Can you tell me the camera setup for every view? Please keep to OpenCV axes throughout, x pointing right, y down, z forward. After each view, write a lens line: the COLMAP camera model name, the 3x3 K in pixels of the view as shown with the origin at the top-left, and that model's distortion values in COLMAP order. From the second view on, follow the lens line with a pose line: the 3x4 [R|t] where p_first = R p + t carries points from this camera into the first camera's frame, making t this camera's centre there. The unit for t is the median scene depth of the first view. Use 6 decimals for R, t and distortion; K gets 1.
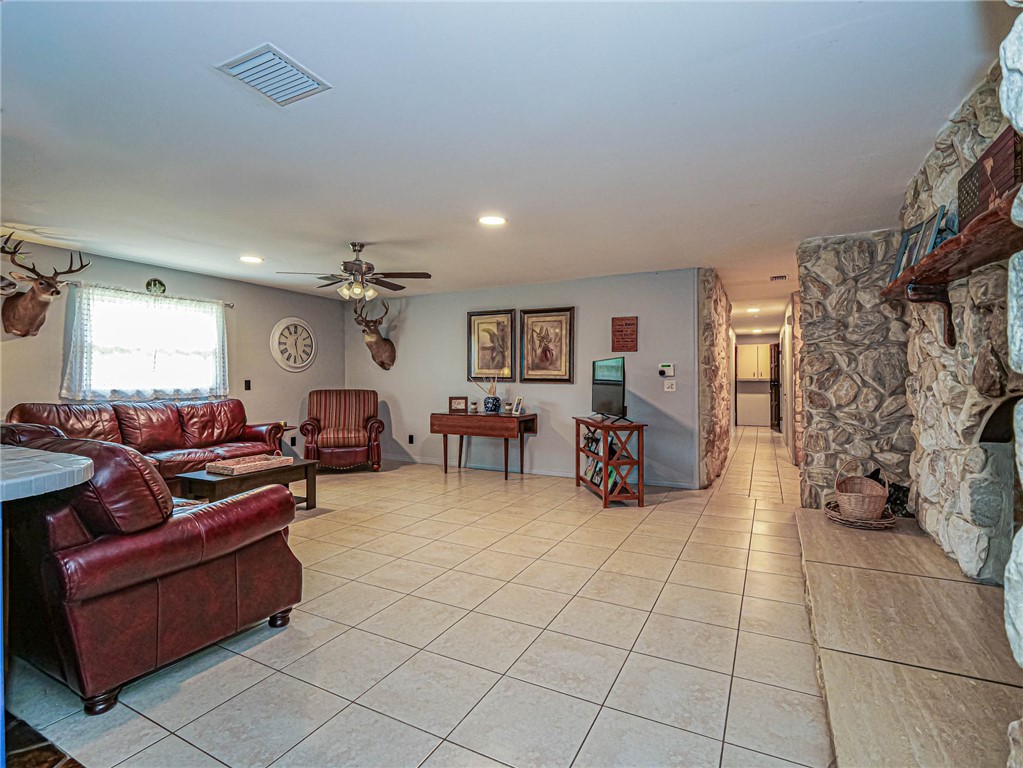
lens RADIAL K [[498.1, 0, 511.3], [0, 498.1, 371.0], [0, 0, 1]] dist [-0.011505, 0.000069]
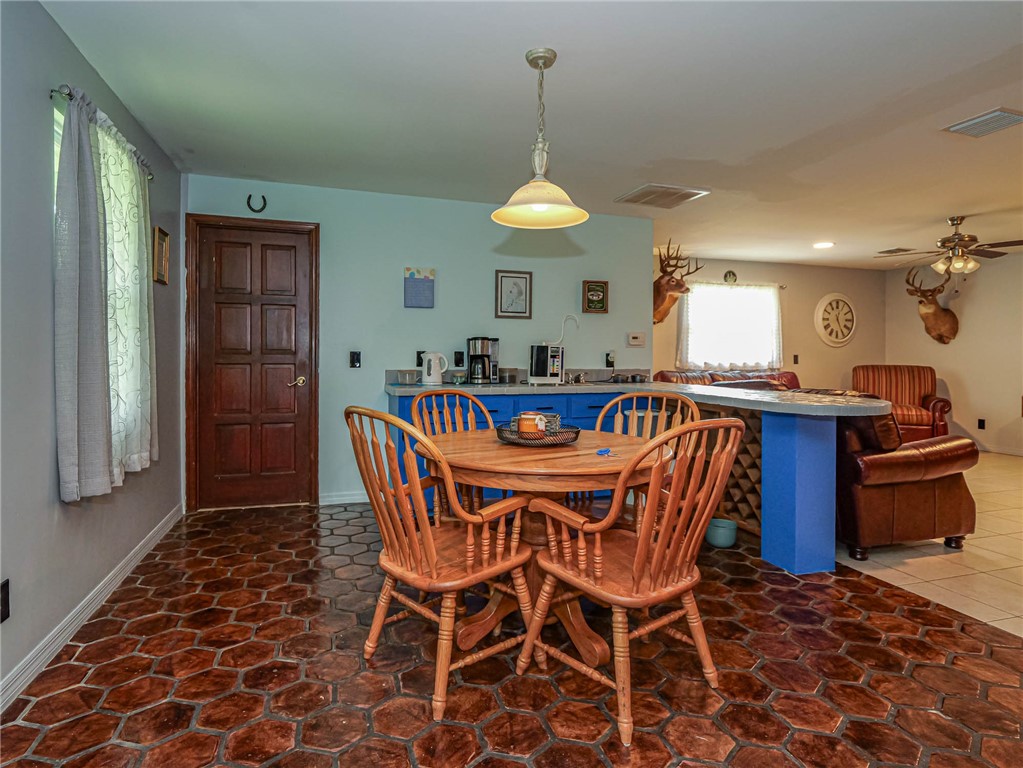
lens RADIAL K [[563.3, 0, 508.4], [0, 563.3, 365.0], [0, 0, 1]] dist [-0.005143, -0.001330]
pose [[0.699260, 0.016921, -0.714667, -0.094600], [0.008198, 0.999464, 0.031685, -0.003443], [0.714820, -0.028015, 0.698747, -0.308352]]
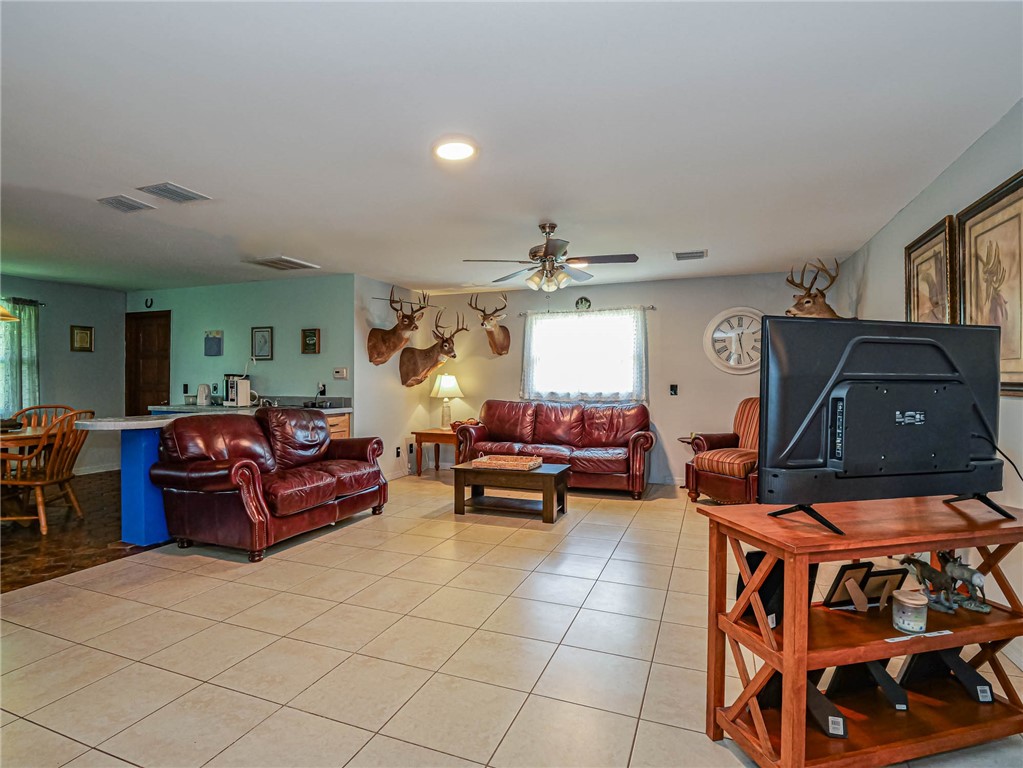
lens RADIAL K [[522.0, 0, 511.5], [0, 522.0, 384.0], [0, 0, 1]] dist [-0.016478, -0.000466]
pose [[0.106168, 0.000772, -0.994348, 0.409466], [0.017923, 0.999836, 0.002690, 0.009226], [0.994187, -0.018107, 0.106137, 0.606467]]
